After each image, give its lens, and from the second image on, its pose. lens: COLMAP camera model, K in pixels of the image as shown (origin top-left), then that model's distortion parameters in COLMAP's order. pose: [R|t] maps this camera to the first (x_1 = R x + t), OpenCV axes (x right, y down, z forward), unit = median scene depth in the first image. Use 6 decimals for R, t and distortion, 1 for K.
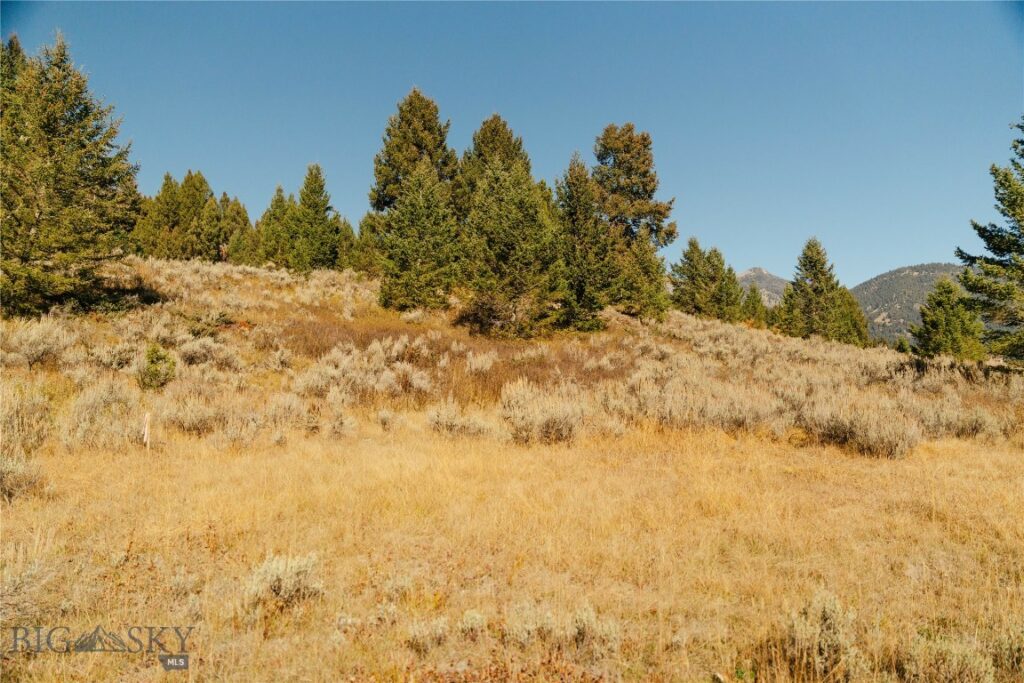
lens RADIAL K [[686.0, 0, 514.3], [0, 686.0, 347.4], [0, 0, 1]] dist [-0.011041, 0.015788]
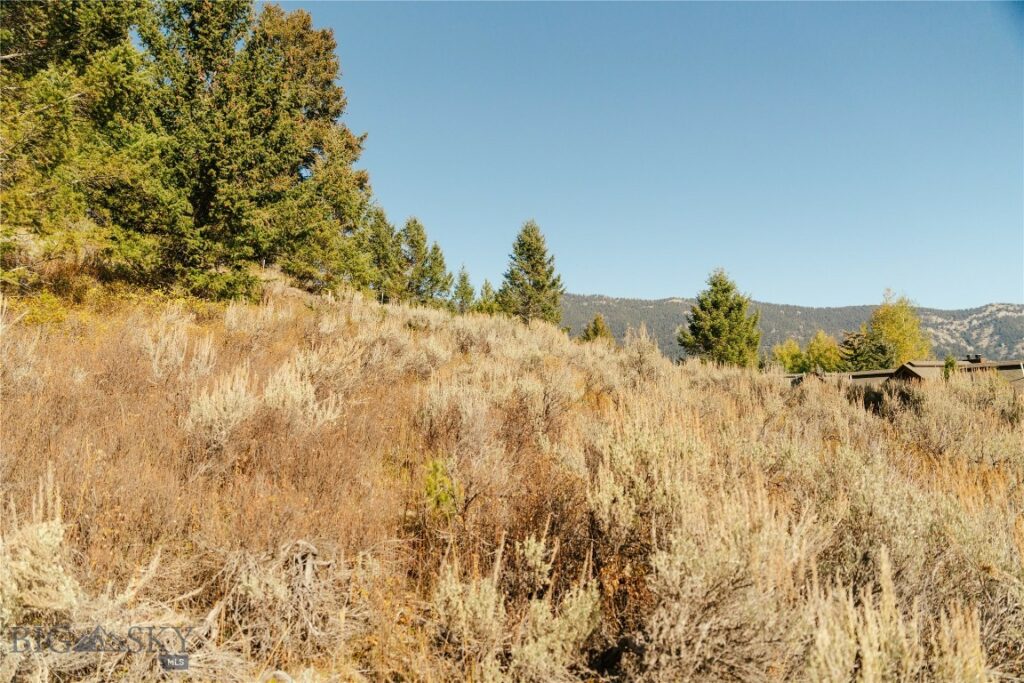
lens RADIAL K [[686.0, 0, 514.3], [0, 686.0, 347.4], [0, 0, 1]] dist [-0.011041, 0.015788]
pose [[0.873342, 0.035083, 0.485842, 0.038026], [-0.029833, 0.999383, -0.018539, 0.004016], [-0.486193, 0.001696, 0.873850, 0.339756]]
